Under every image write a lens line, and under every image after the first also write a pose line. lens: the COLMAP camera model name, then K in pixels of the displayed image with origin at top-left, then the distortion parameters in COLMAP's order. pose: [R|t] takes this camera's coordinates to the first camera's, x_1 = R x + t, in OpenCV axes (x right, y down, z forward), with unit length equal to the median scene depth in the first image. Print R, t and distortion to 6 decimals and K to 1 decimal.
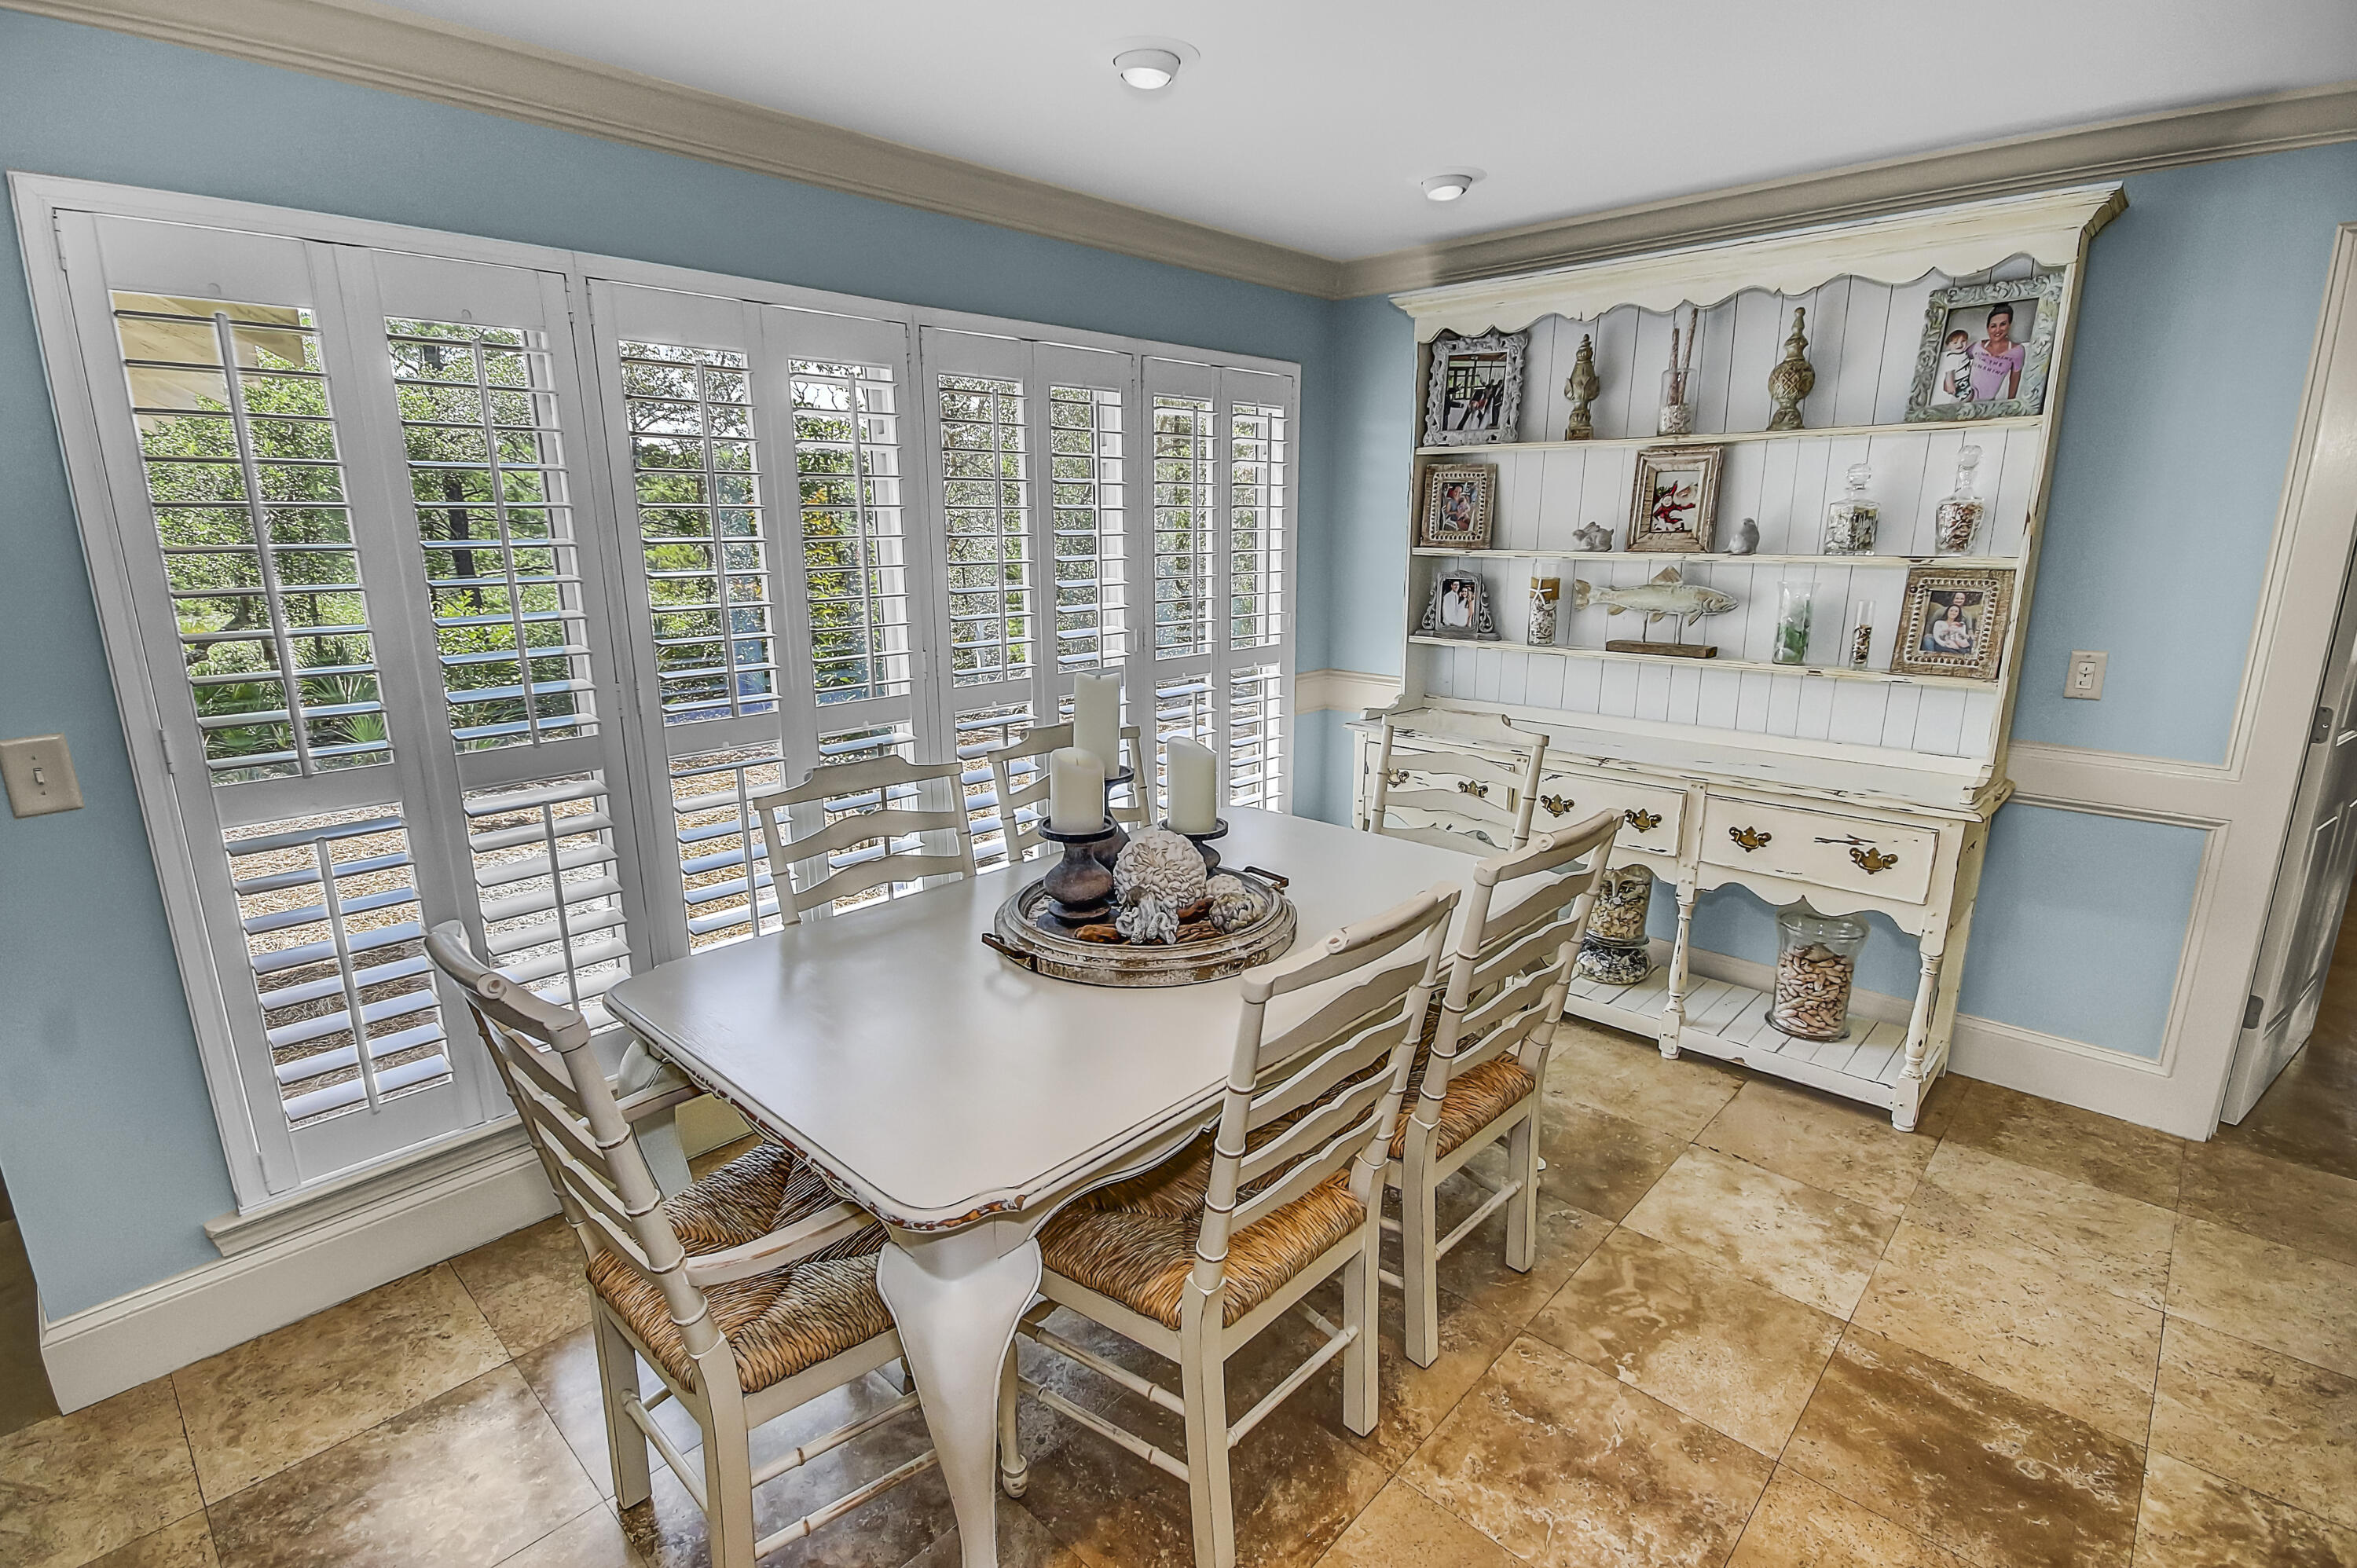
lens RADIAL K [[1123.8, 0, 1178.5], [0, 1123.8, 784.0], [0, 0, 1]] dist [0.009996, -0.000152]
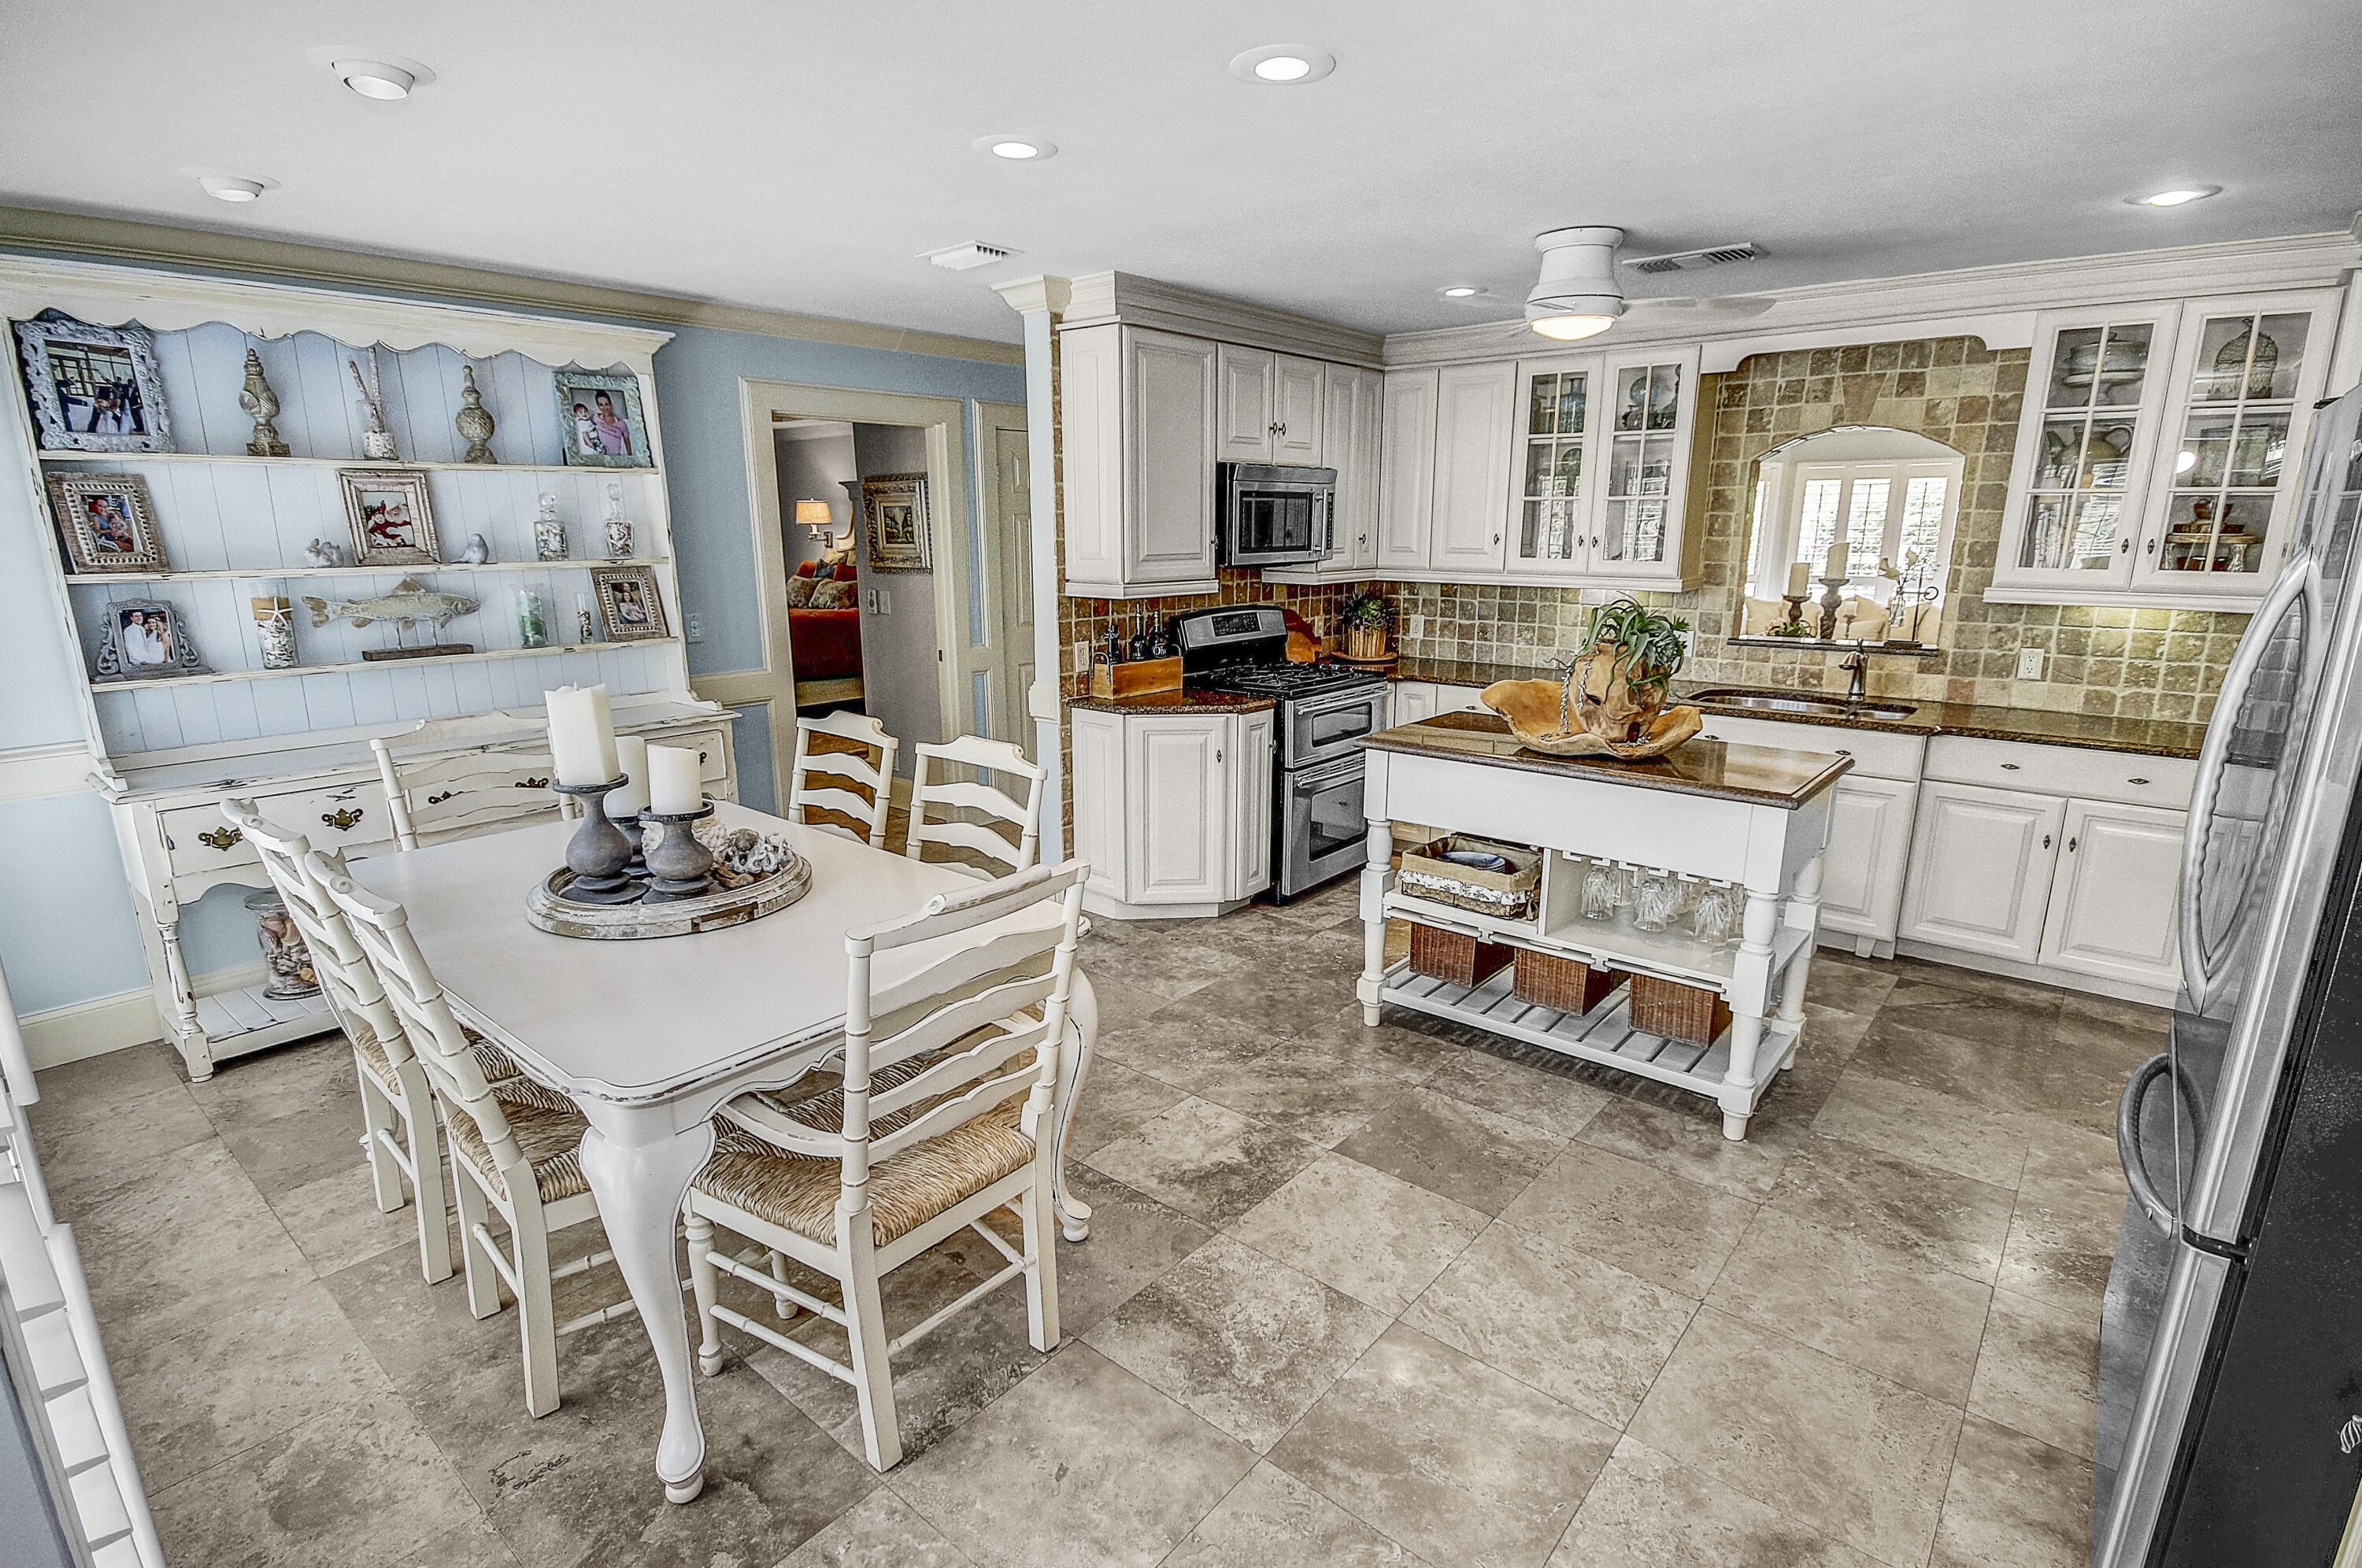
lens RADIAL K [[1113.7, 0, 1191.1], [0, 1113.7, 800.4], [0, 0, 1]] dist [0.002144, -0.010597]
pose [[-0.060884, -0.237235, 0.969542, -0.721100], [0.234650, 0.940720, 0.244918, -0.073368], [-0.970171, 0.242415, -0.001607, 0.304854]]
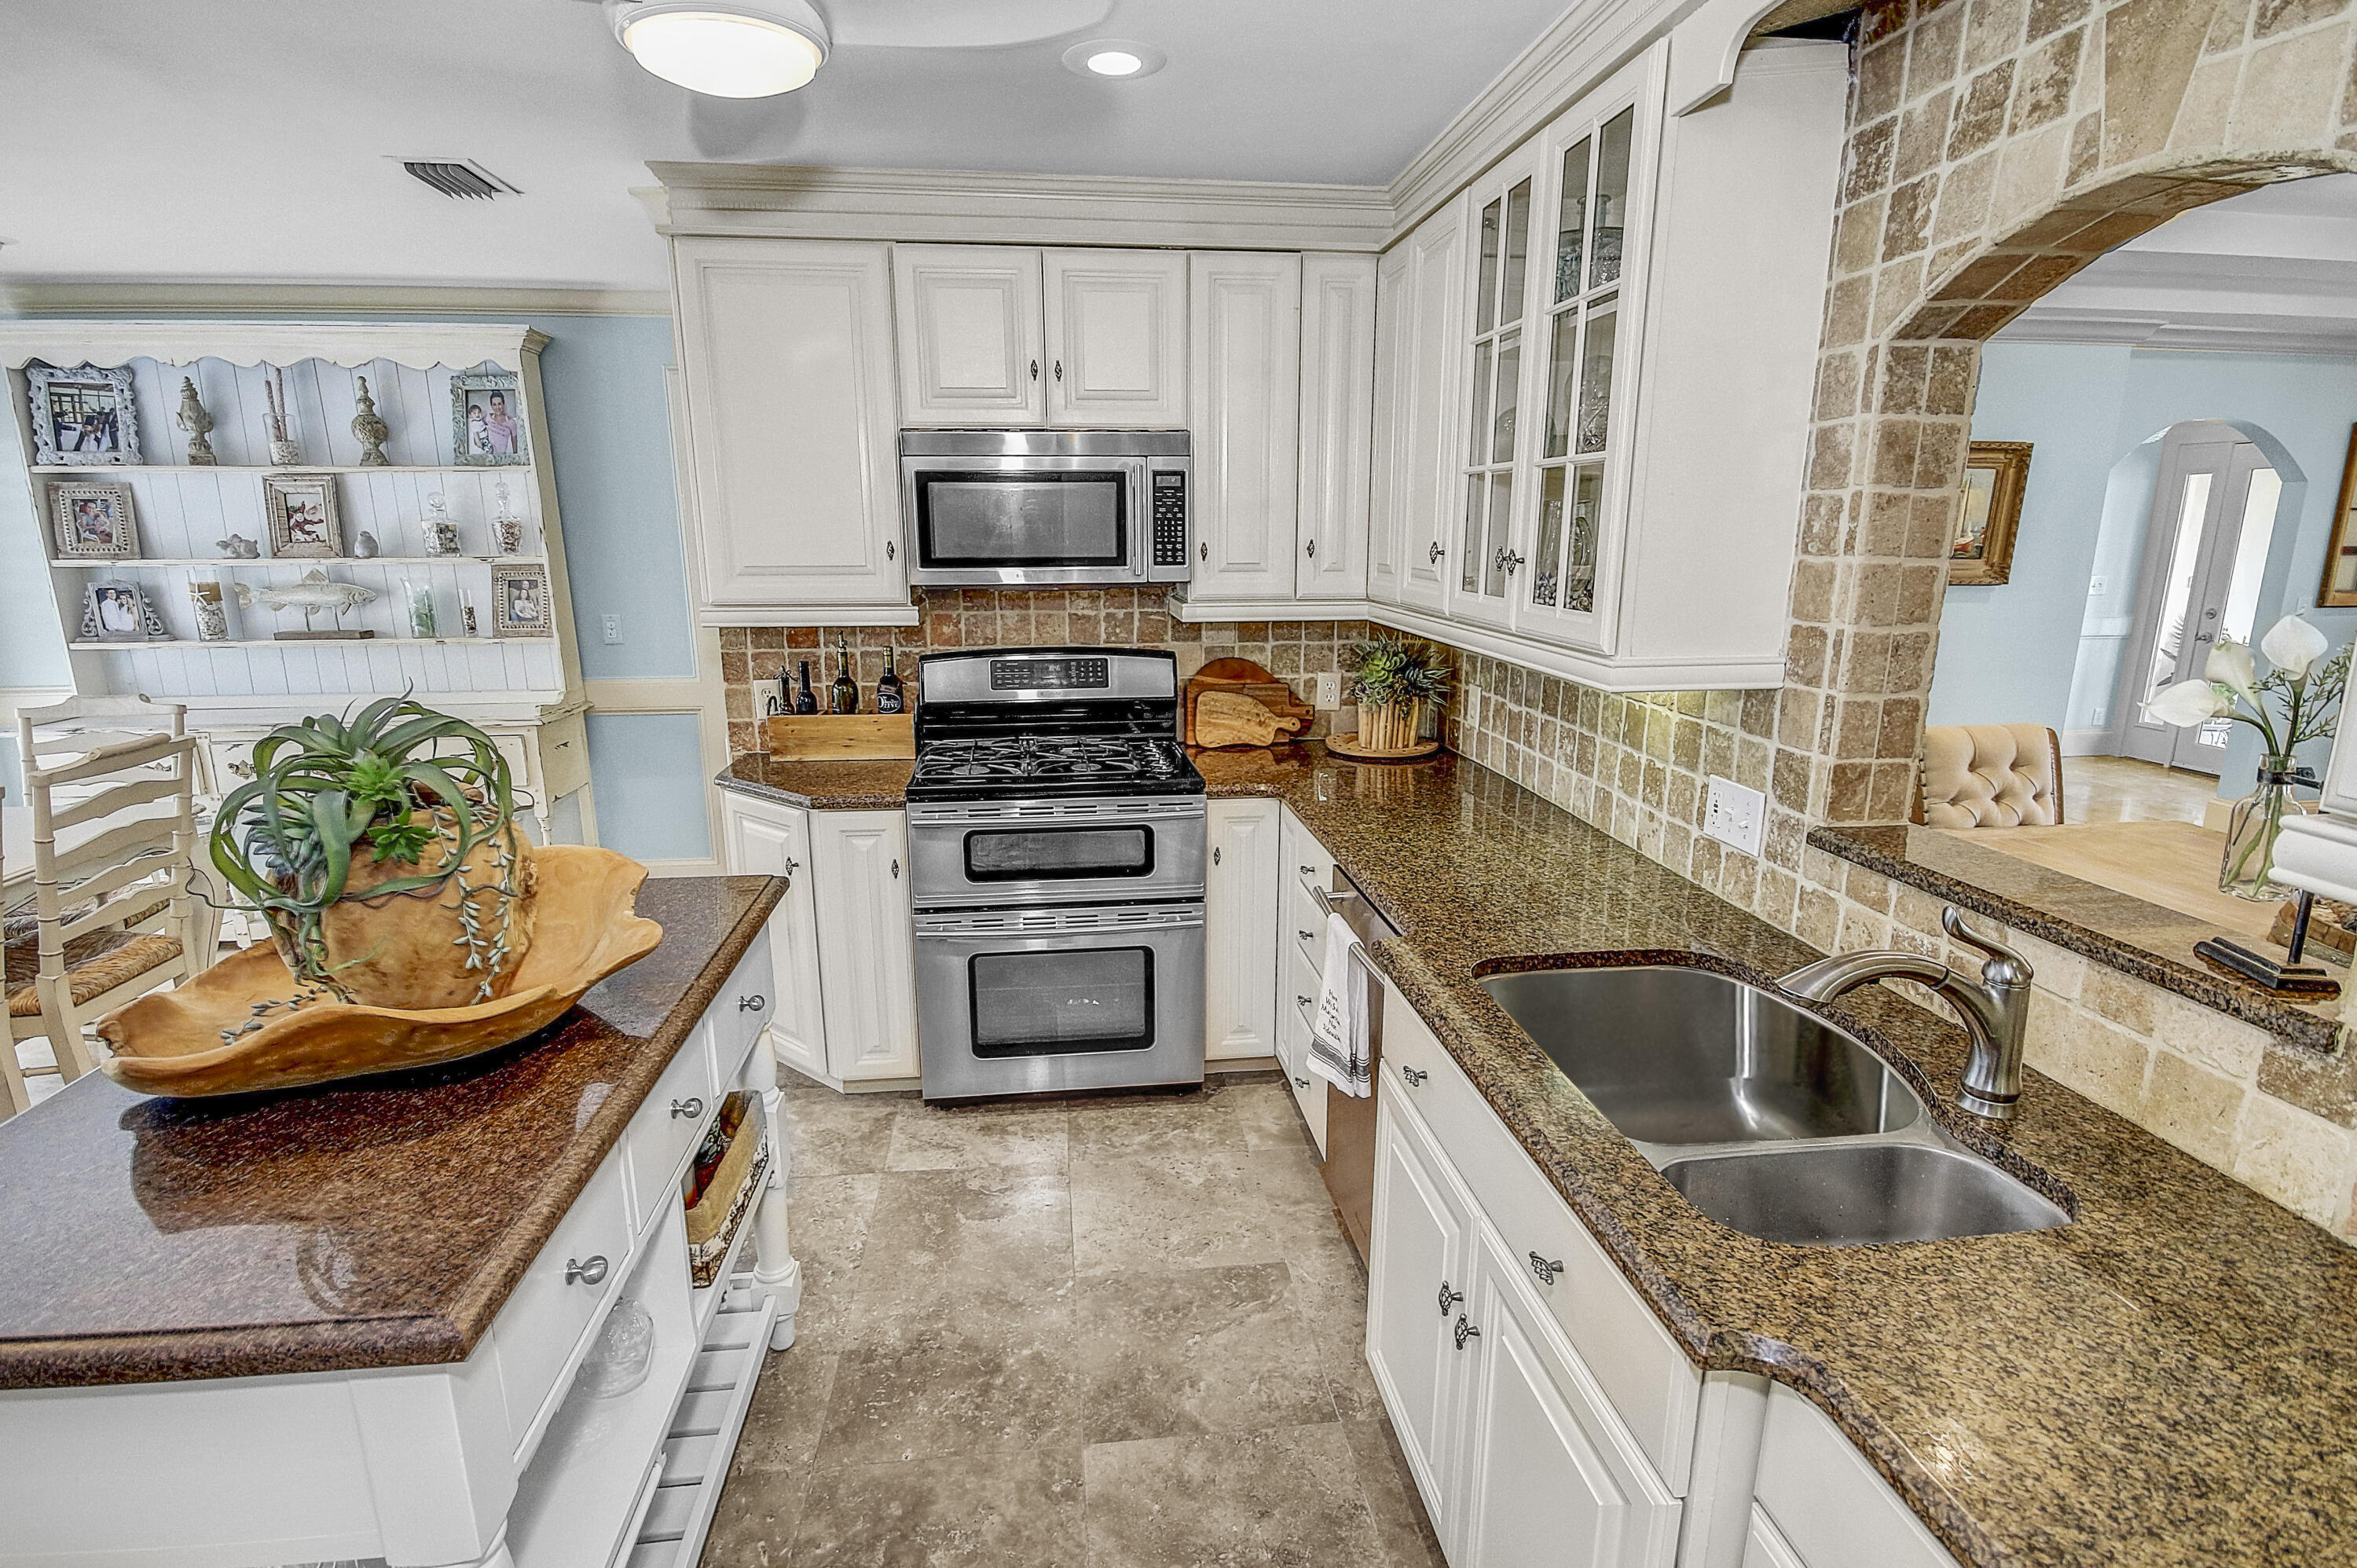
lens RADIAL K [[1132.7, 0, 1183.1], [0, 1132.7, 799.0], [0, 0, 1]] dist [0.022460, -0.020446]
pose [[0.639745, -0.177386, 0.747837, 0.060192], [0.178404, 0.980699, 0.080003, 0.128799], [-0.747595, 0.082235, 0.659044, -0.538377]]
